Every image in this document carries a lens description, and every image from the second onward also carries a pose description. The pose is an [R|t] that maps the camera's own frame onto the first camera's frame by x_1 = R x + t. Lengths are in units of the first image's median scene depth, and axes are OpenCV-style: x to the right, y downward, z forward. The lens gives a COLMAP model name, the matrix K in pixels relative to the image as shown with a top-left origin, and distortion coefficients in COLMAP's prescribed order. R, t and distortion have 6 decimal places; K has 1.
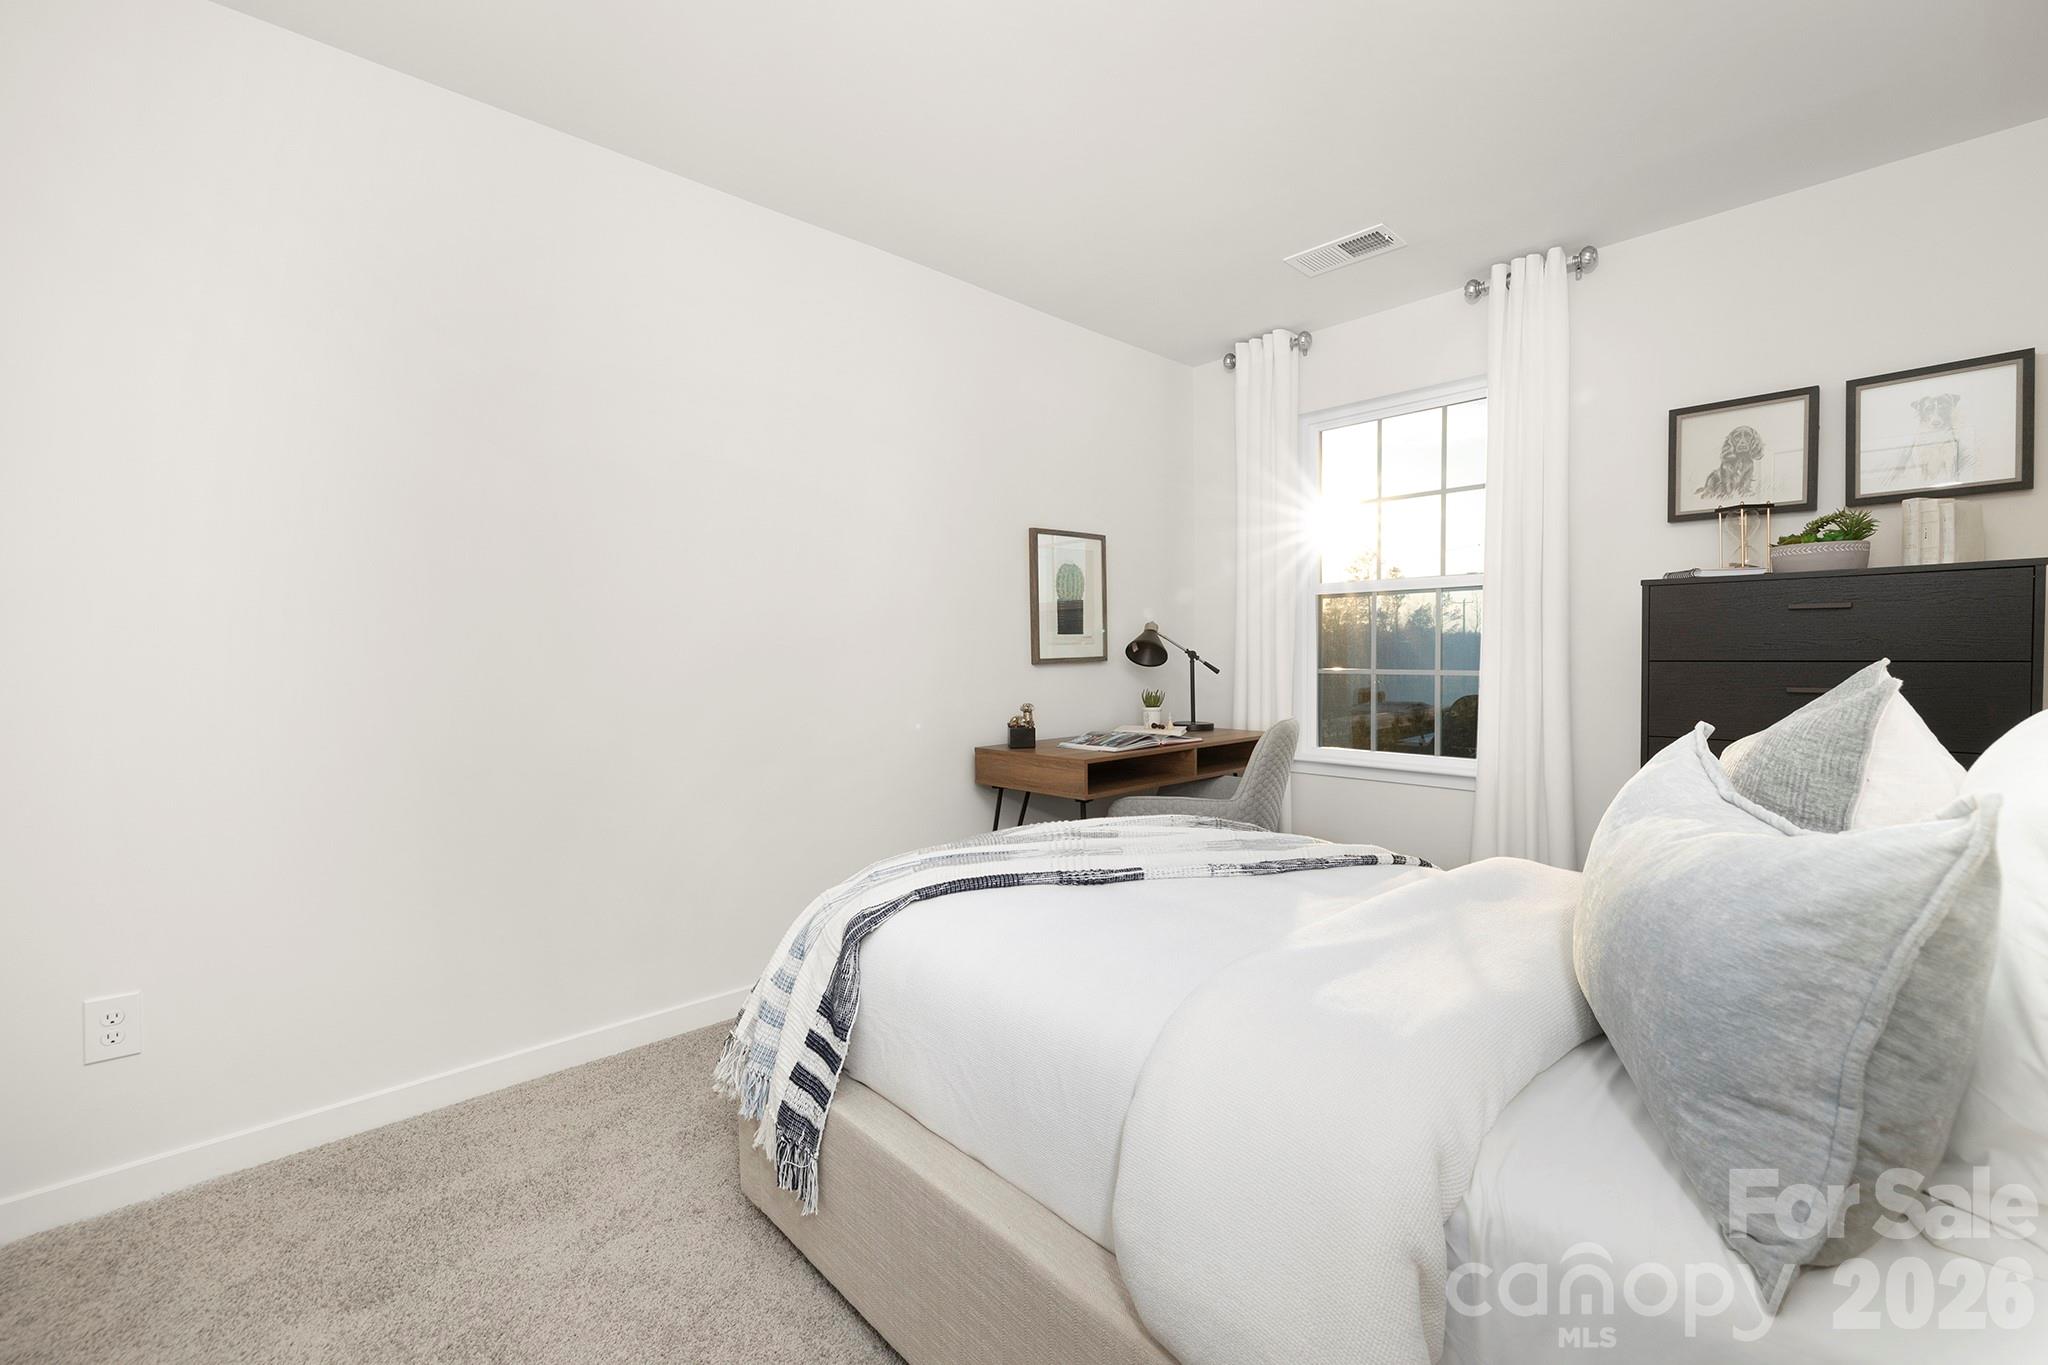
lens RADIAL K [[886.8, 0, 1010.1], [0, 886.8, 668.7], [0, 0, 1]] dist [-0.002960, -0.001133]
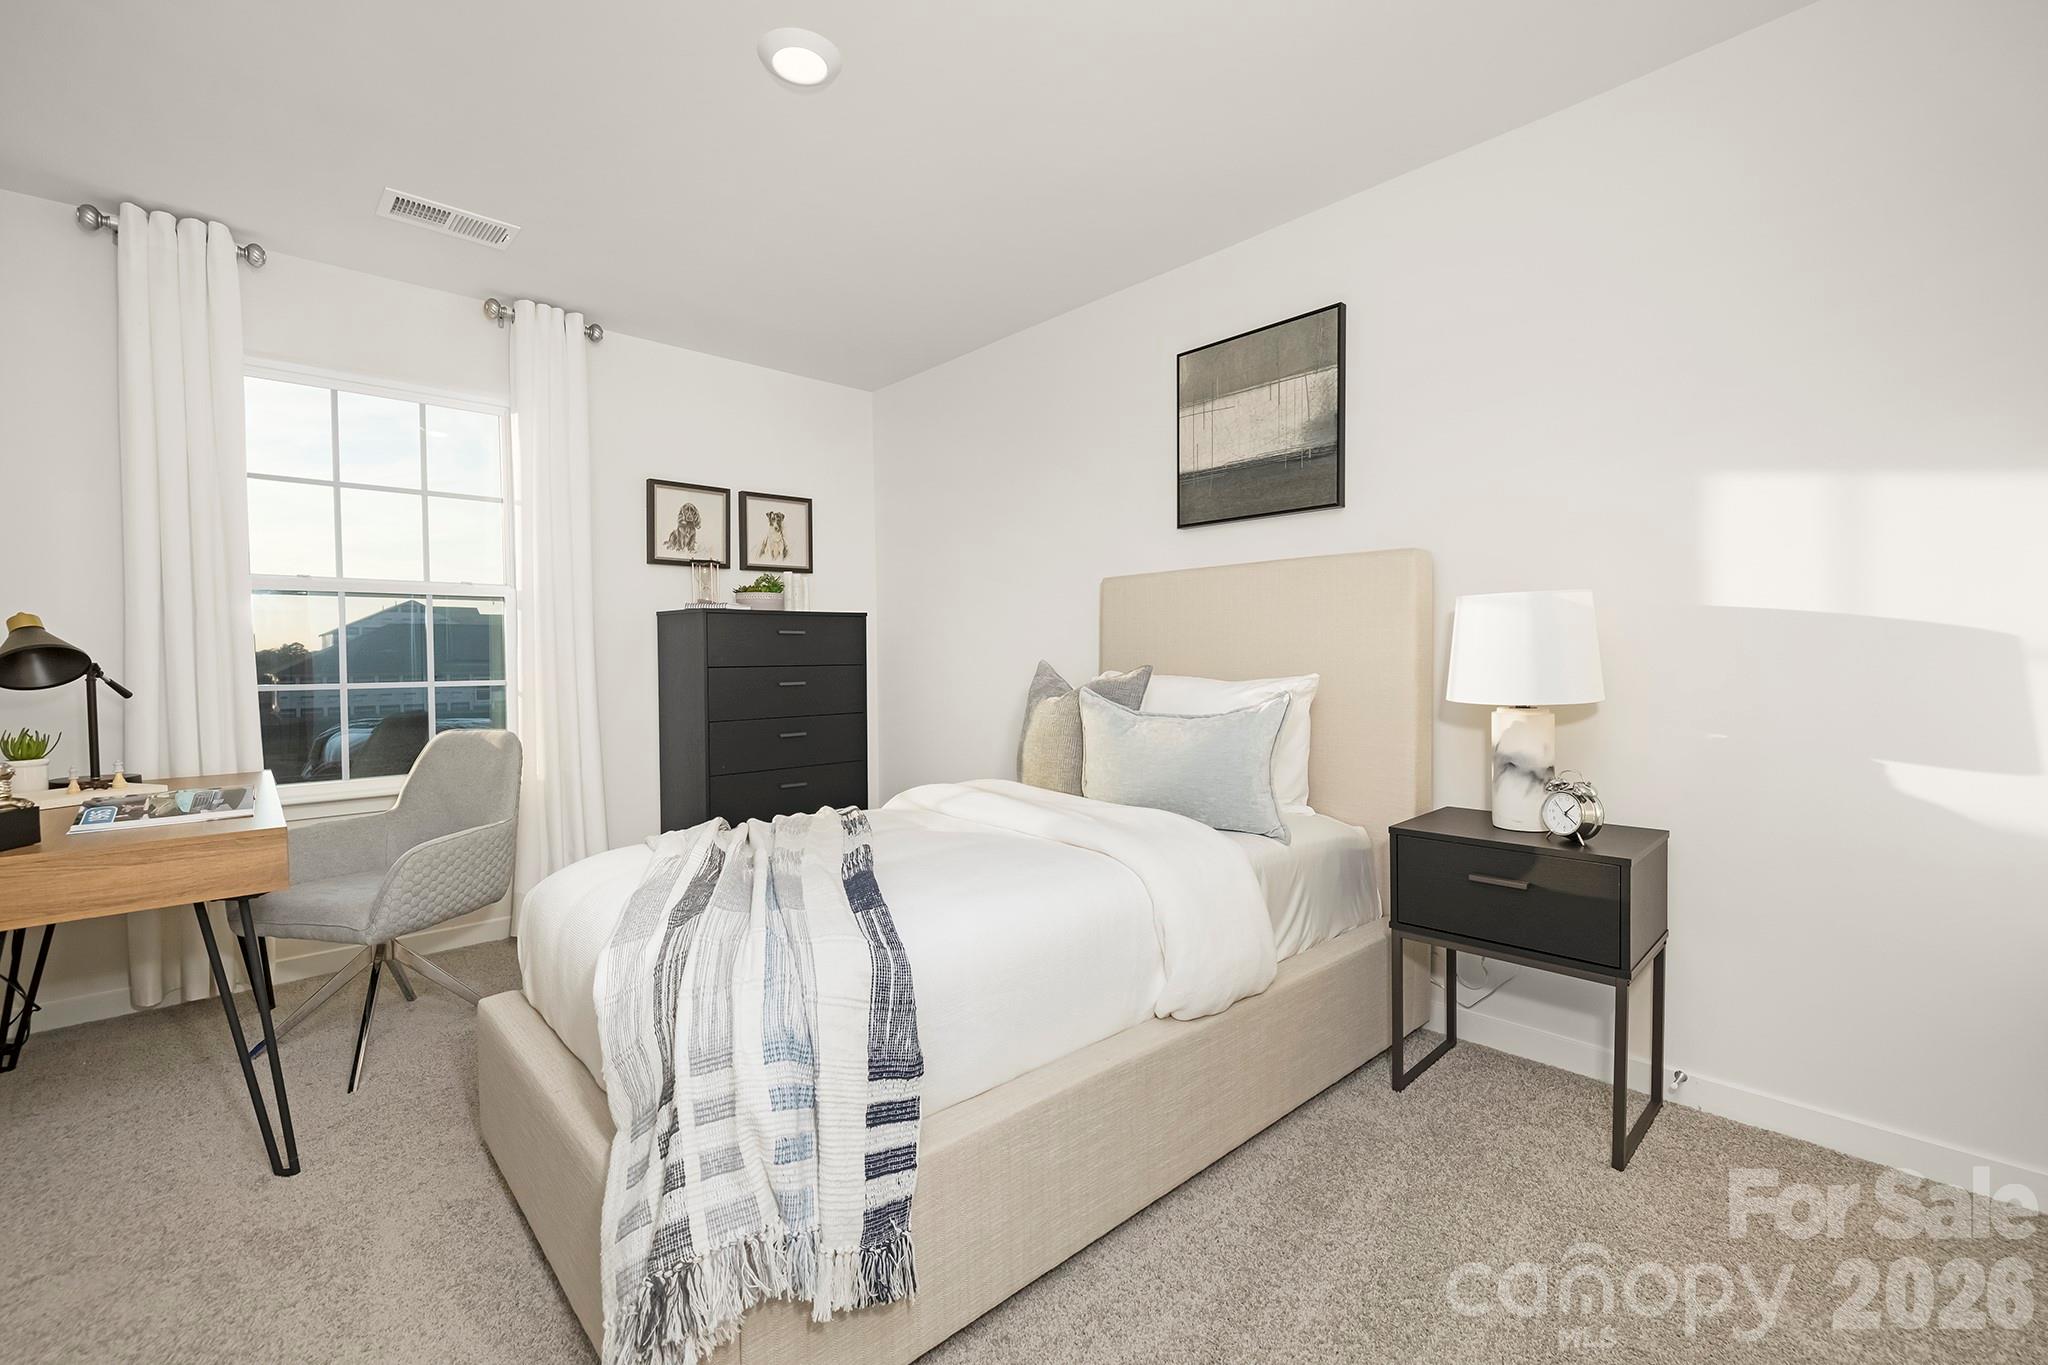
lens RADIAL K [[886.8, 0, 1011.1], [0, 886.8, 681.1], [0, 0, 1]] dist [-0.002960, -0.001133]
pose [[-0.008385, -0.024342, 0.999669, -0.608379], [0.024748, 0.999392, 0.024543, -0.009407], [-0.999659, 0.024946, -0.007778, 0.494893]]
